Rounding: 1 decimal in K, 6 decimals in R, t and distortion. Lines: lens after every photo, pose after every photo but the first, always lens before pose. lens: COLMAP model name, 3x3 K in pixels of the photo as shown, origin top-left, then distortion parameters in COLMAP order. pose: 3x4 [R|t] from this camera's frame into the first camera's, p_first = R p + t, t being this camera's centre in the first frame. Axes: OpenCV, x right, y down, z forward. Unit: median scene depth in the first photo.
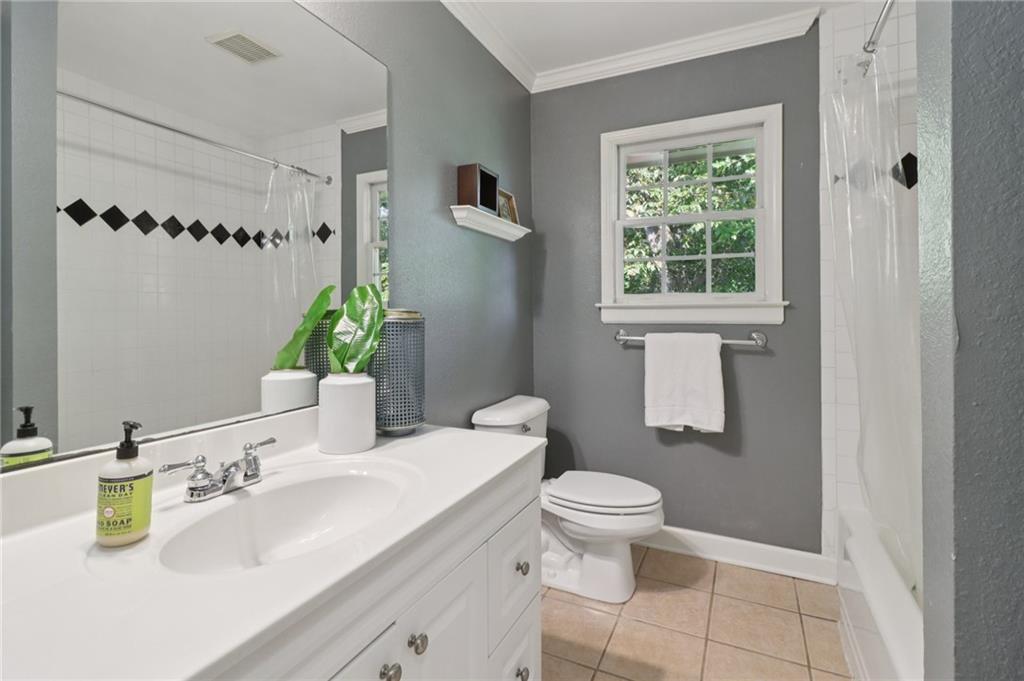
lens RADIAL K [[479.5, 0, 514.2], [0, 479.5, 321.0], [0, 0, 1]] dist [-0.003249, -0.000181]
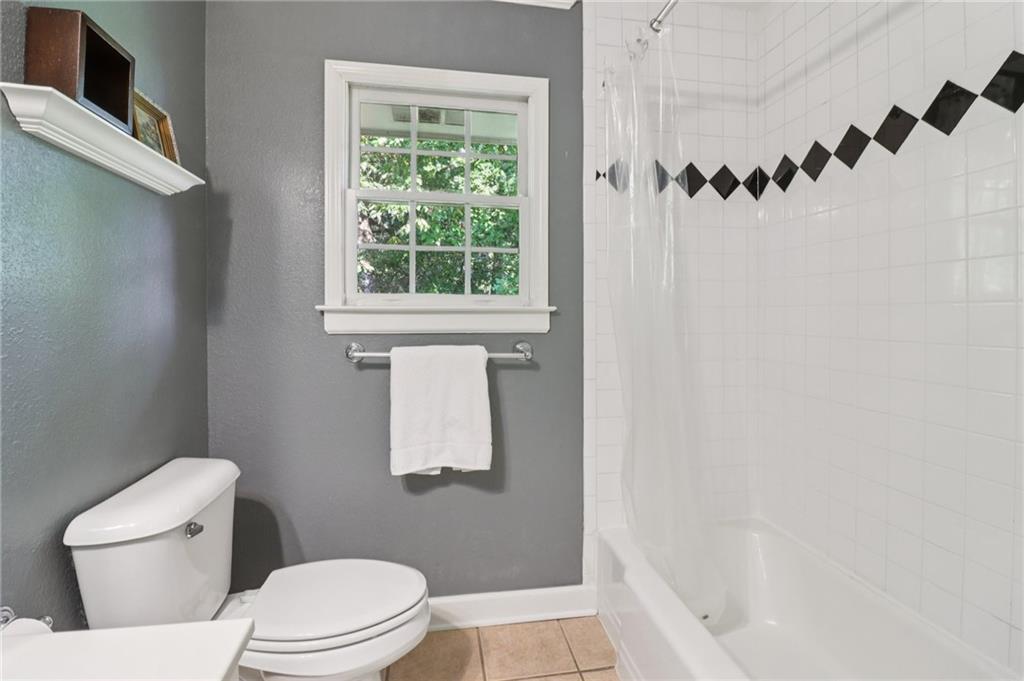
lens RADIAL K [[479.5, 0, 514.2], [0, 479.5, 321.0], [0, 0, 1]] dist [-0.003249, -0.000181]
pose [[0.812795, 0.002281, 0.582546, 0.001976], [0.005783, 0.999911, -0.011984, -0.004487], [-0.582521, 0.013109, 0.812710, 0.306573]]
